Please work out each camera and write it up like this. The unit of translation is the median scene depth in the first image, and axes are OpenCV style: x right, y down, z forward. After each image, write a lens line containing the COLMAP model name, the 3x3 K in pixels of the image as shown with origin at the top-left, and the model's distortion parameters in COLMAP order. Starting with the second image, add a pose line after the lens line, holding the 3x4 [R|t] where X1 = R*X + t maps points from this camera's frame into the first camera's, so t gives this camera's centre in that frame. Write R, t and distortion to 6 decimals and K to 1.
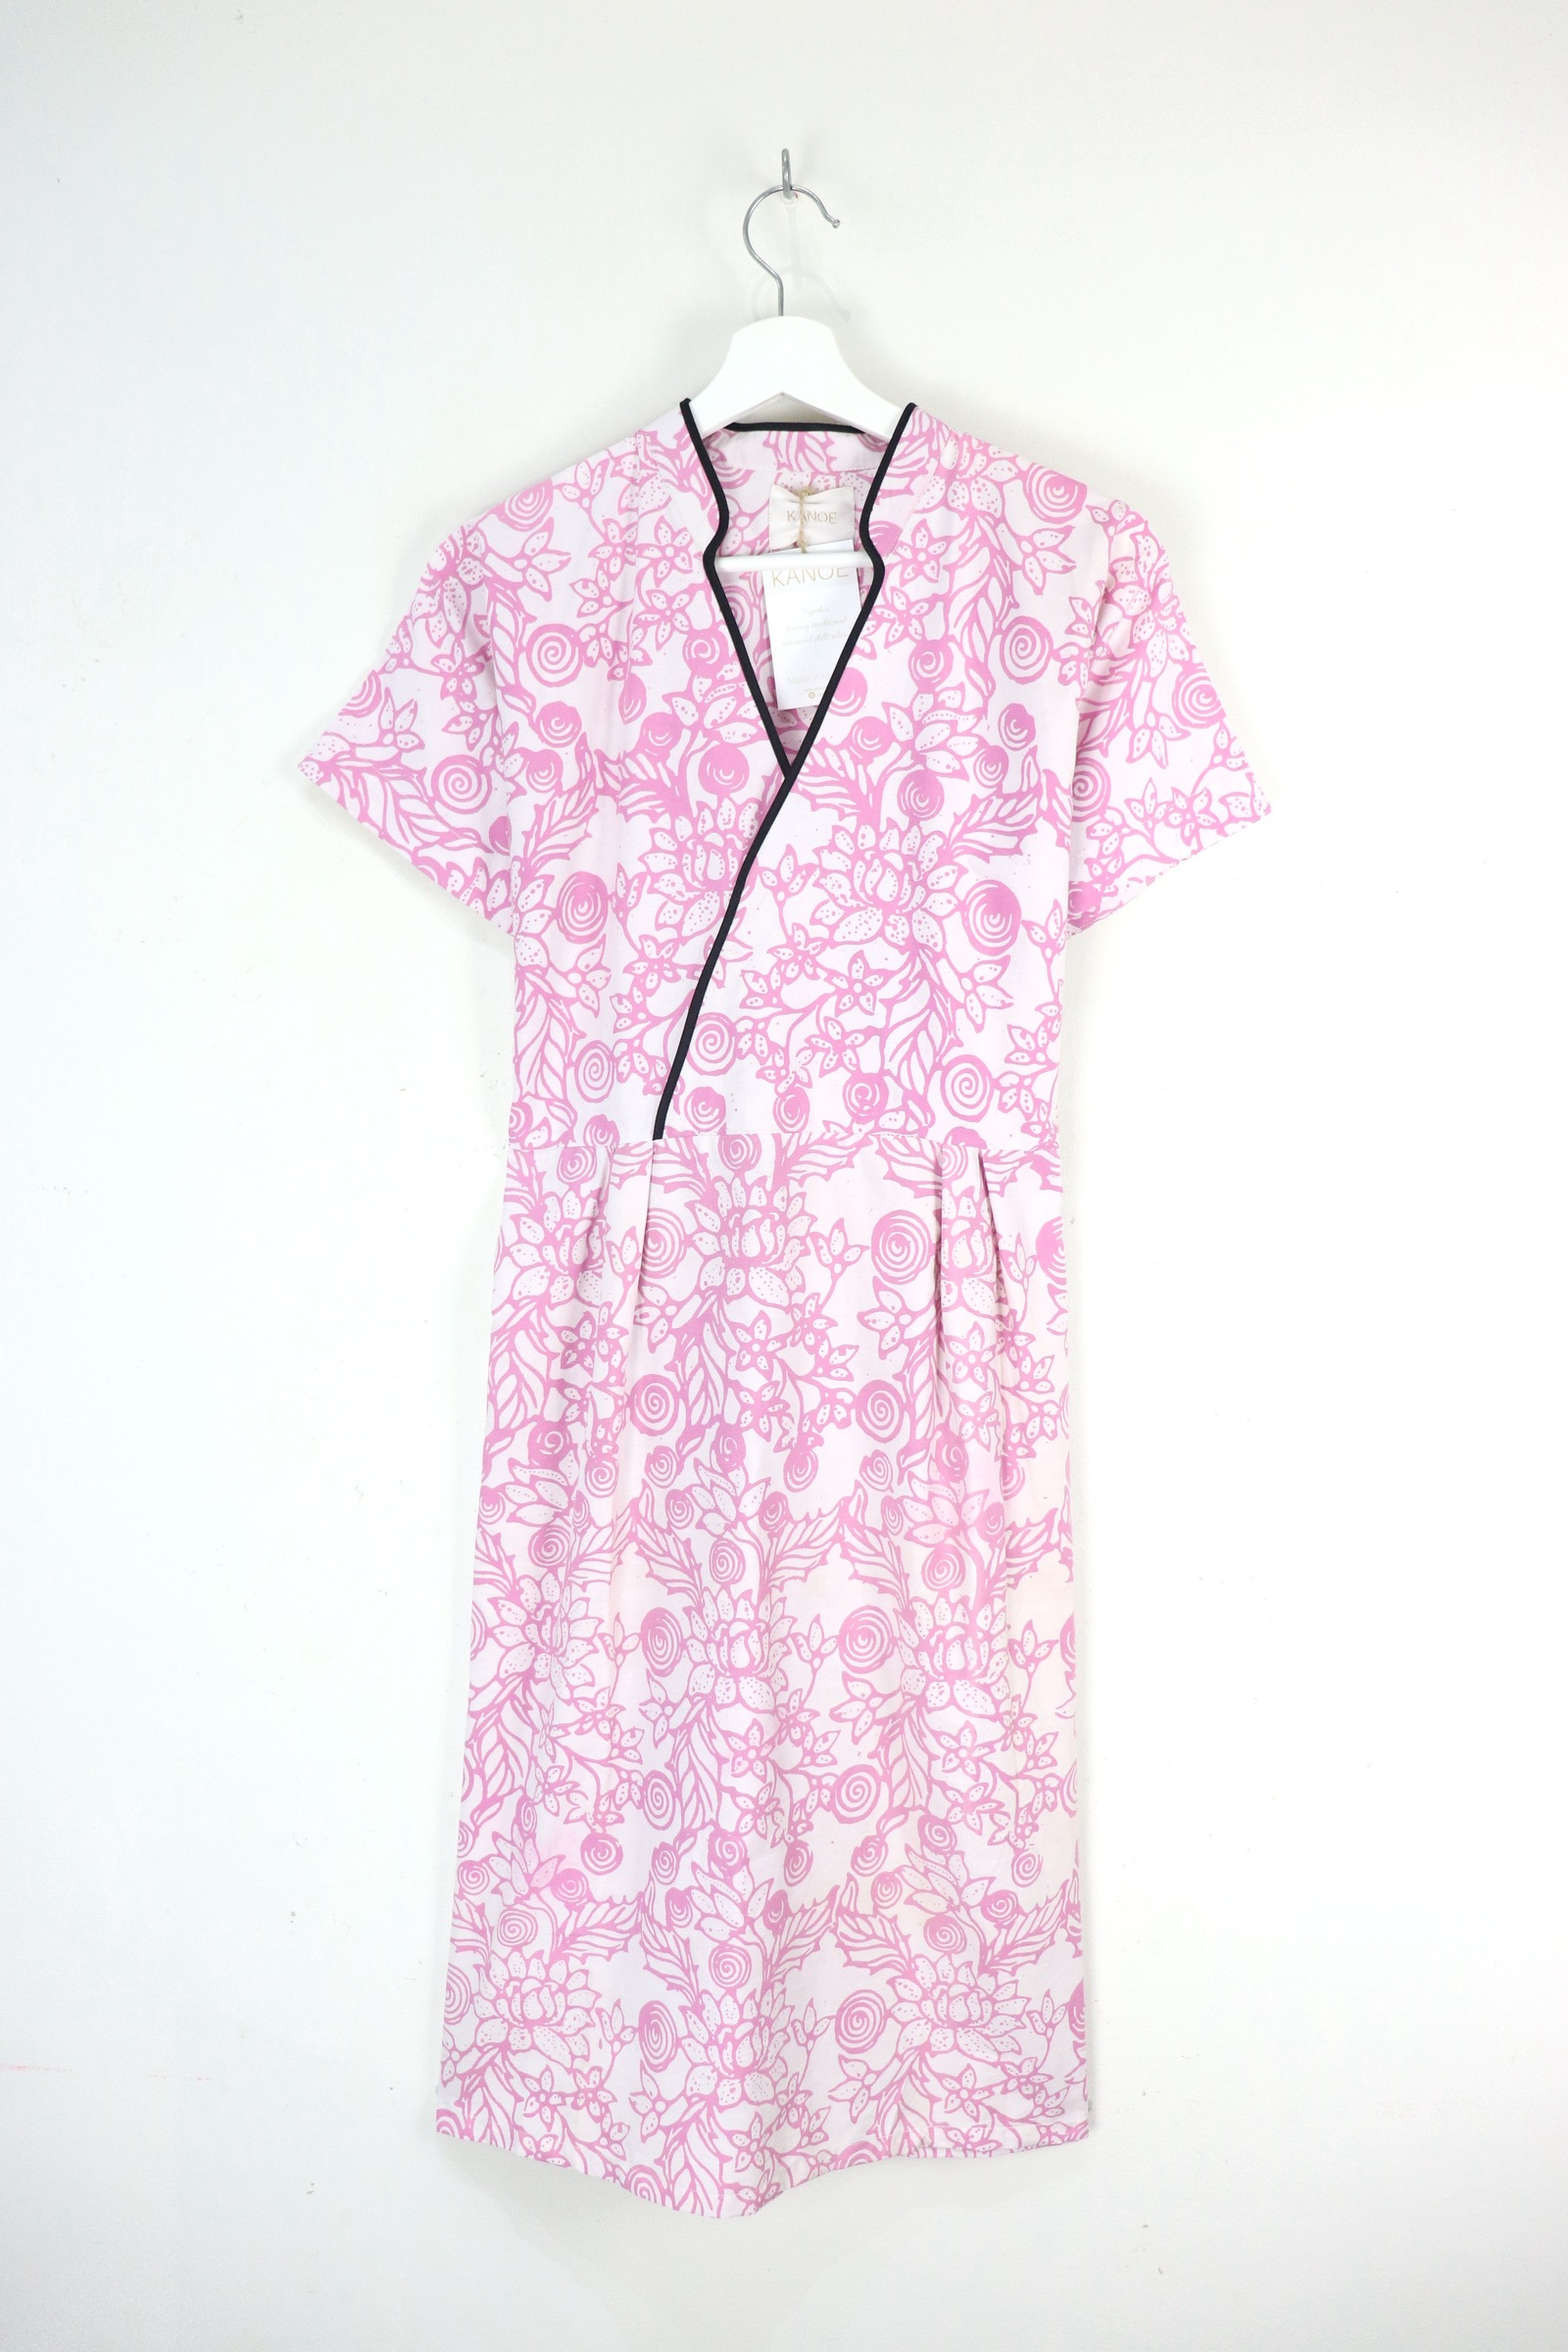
lens RADIAL K [[2122.0, 0, 754.1], [0, 2122.0, 1203.1], [0, 0, 1]] dist [-0.208138, 0.214786]
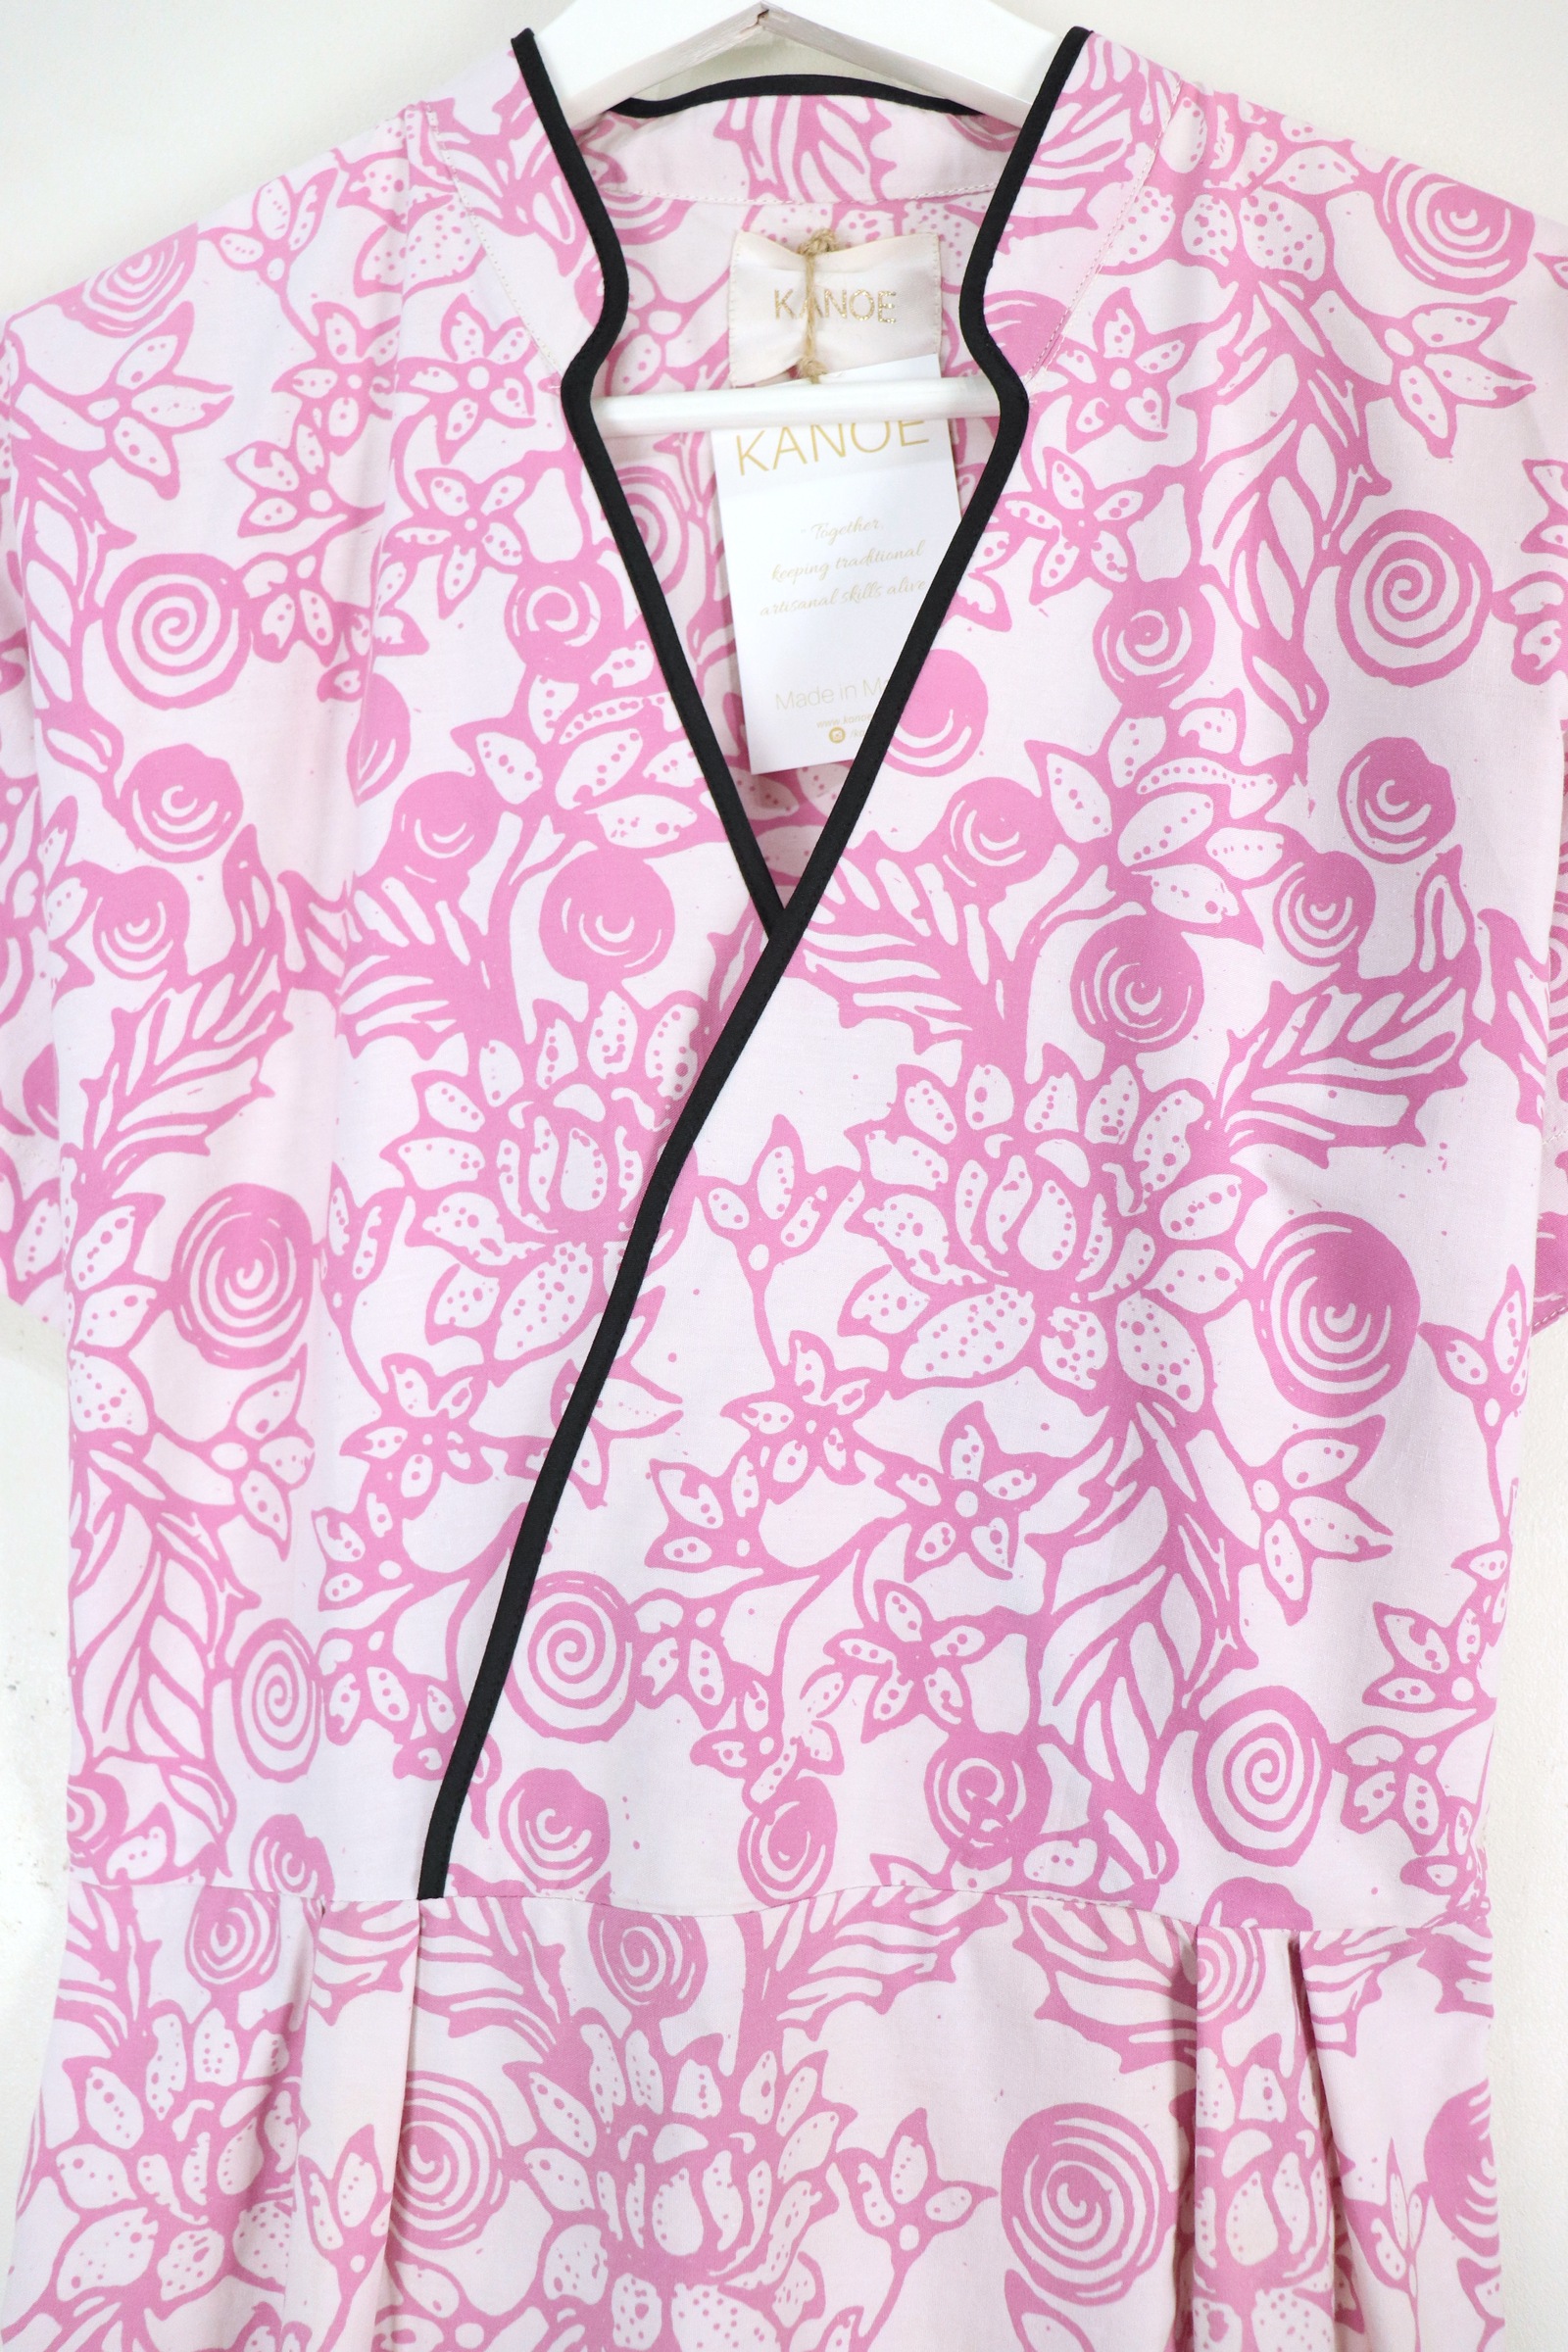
lens RADIAL K [[2122.0, 0, 754.1], [0, 2122.0, 1203.1], [0, 0, 1]] dist [-0.208138, 0.214786]
pose [[0.999875, 0.000989, 0.015798, 0.005913], [0.000943, 0.992550, -0.121831, -0.109072], [-0.015801, 0.121831, 0.992425, 0.629336]]
